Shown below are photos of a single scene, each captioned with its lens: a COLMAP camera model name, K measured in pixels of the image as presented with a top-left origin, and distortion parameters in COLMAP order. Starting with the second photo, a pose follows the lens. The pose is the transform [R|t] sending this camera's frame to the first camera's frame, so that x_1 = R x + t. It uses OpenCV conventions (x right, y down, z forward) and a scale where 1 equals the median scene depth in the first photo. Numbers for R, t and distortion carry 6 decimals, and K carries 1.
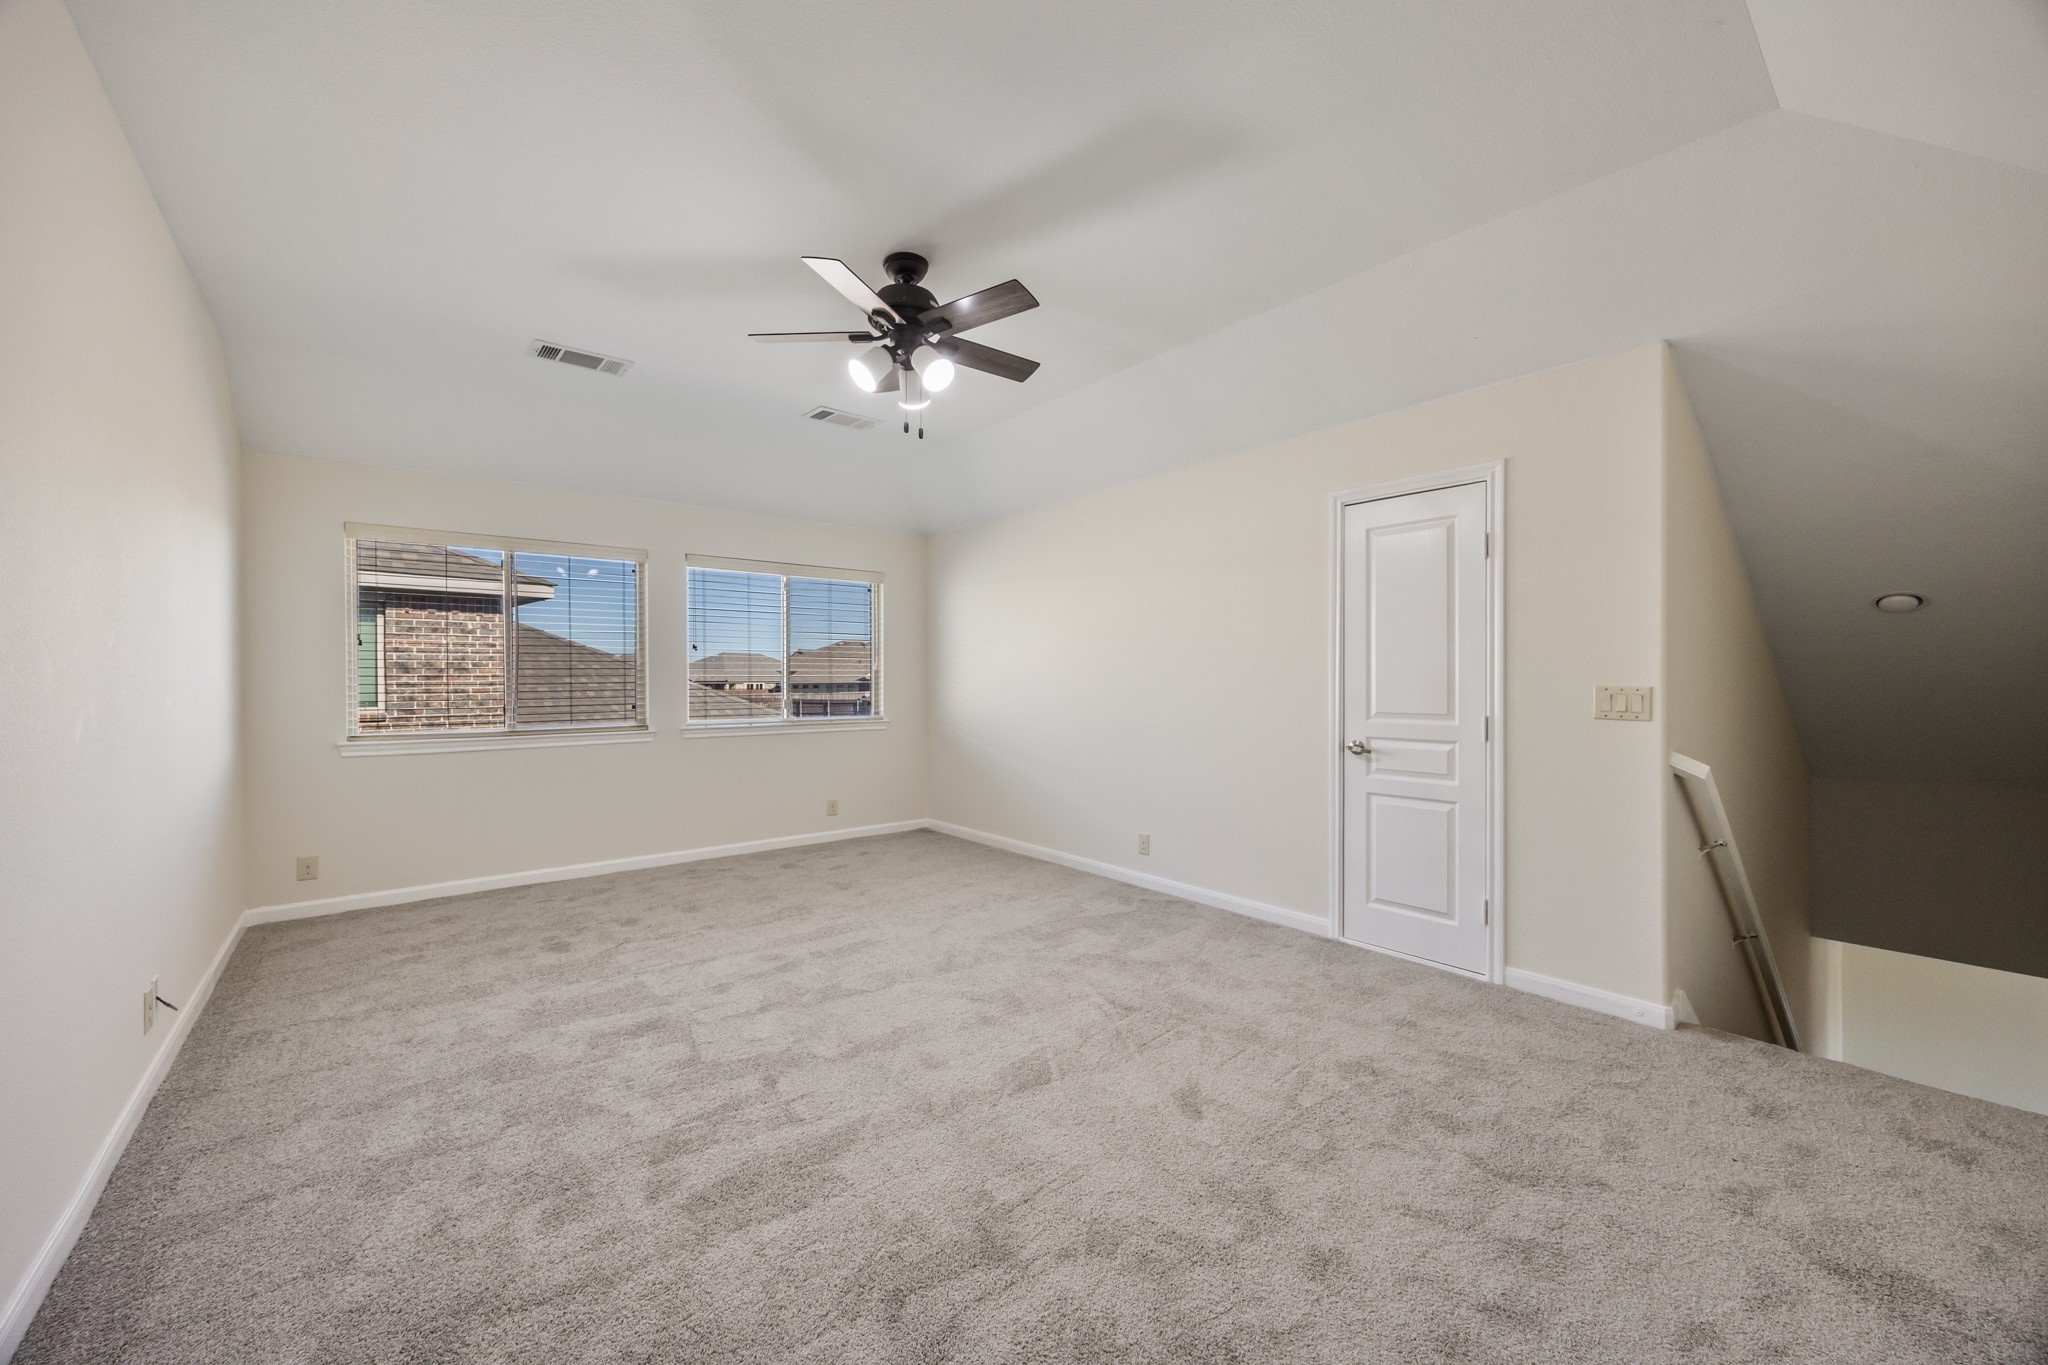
lens RADIAL K [[785.8, 0, 1026.3], [0, 785.8, 686.5], [0, 0, 1]] dist [-0.002707, -0.000054]
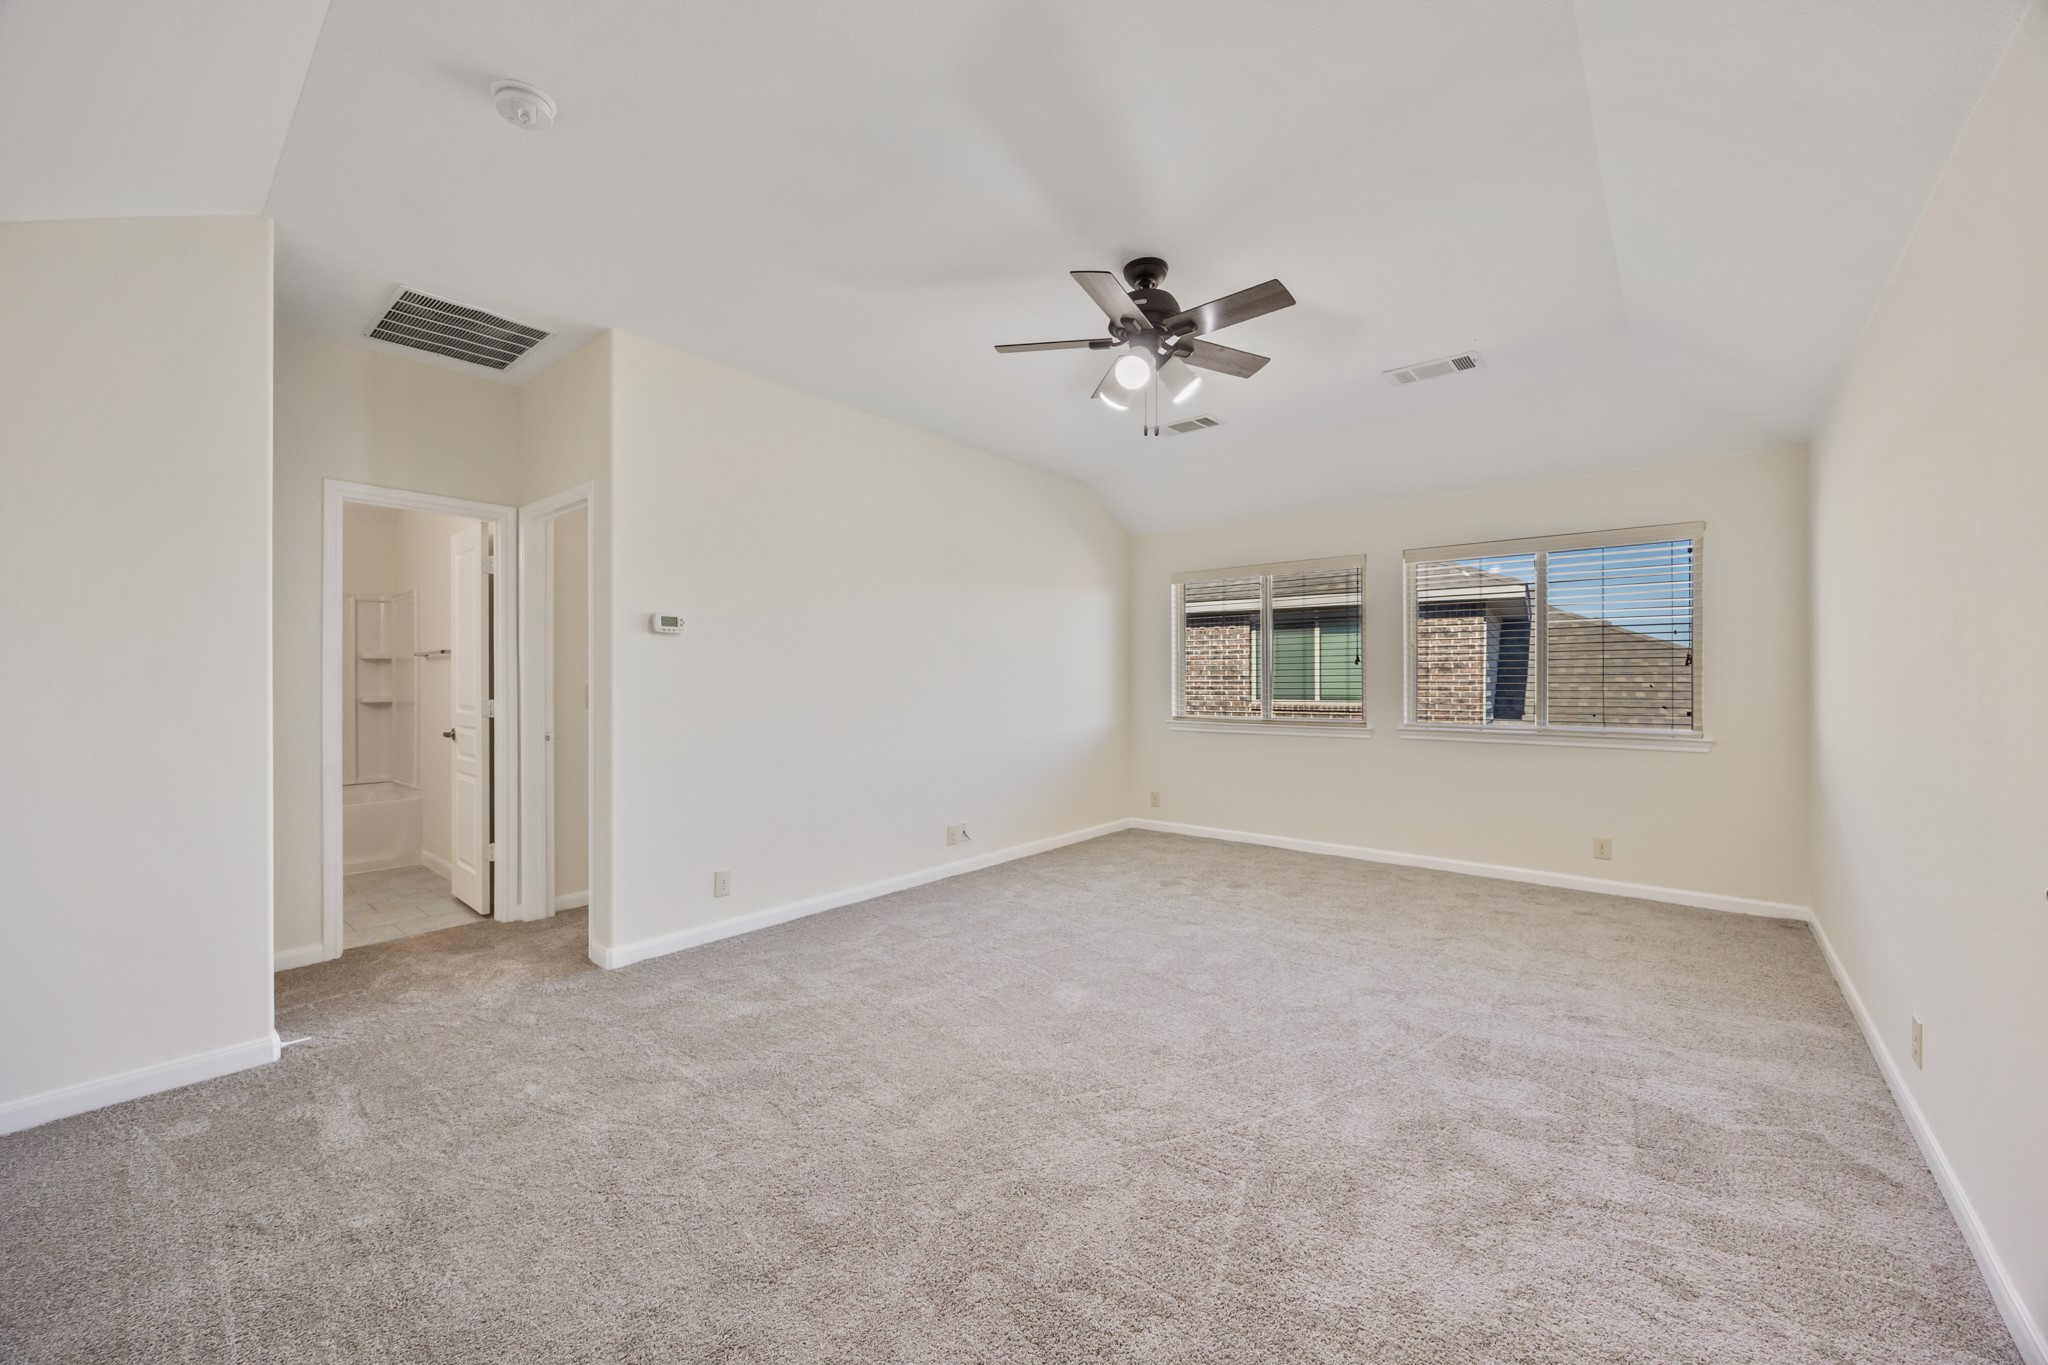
lens RADIAL K [[785.8, 0, 1027.5], [0, 785.8, 674.4], [0, 0, 1]] dist [-0.002707, -0.000054]
pose [[0.183361, -0.003263, -0.983040, 0.505284], [-0.011183, 0.999923, -0.005405, -0.003925], [0.982982, 0.011985, 0.183310, 0.410203]]
